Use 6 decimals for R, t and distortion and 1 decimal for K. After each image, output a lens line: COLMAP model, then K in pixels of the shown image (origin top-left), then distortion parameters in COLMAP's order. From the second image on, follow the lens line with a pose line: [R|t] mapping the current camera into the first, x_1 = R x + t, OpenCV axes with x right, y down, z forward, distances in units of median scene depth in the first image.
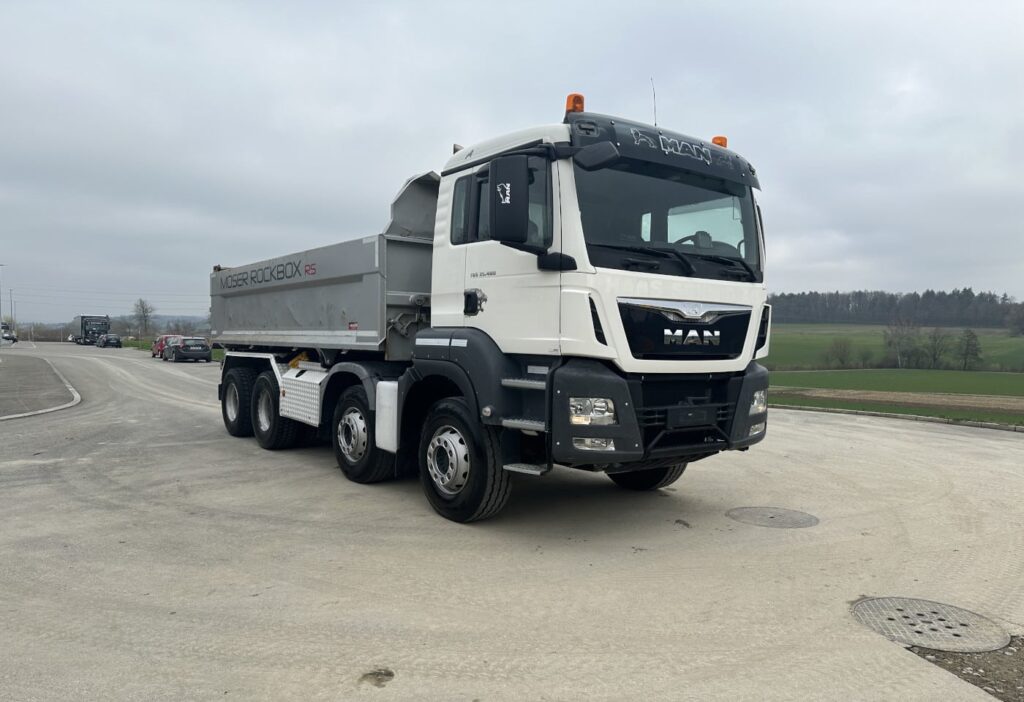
lens RADIAL K [[731.9, 0, 513.2], [0, 731.9, 346.9], [0, 0, 1]] dist [0.008841, -0.006826]
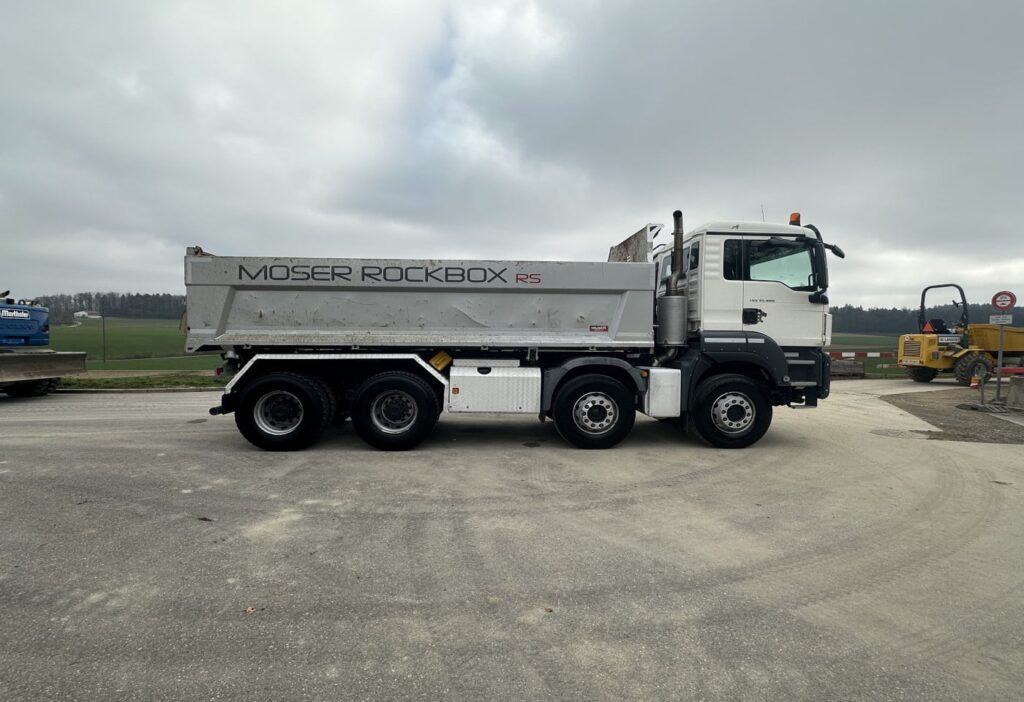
lens RADIAL K [[534.6, 0, 511.6], [0, 534.6, 348.4], [0, 0, 1]] dist [-0.006873, 0.000132]
pose [[0.553864, -0.027593, 0.832150, -1.303630], [0.010223, 0.999601, 0.026341, -0.023930], [-0.832544, -0.006082, 0.553925, 0.730978]]
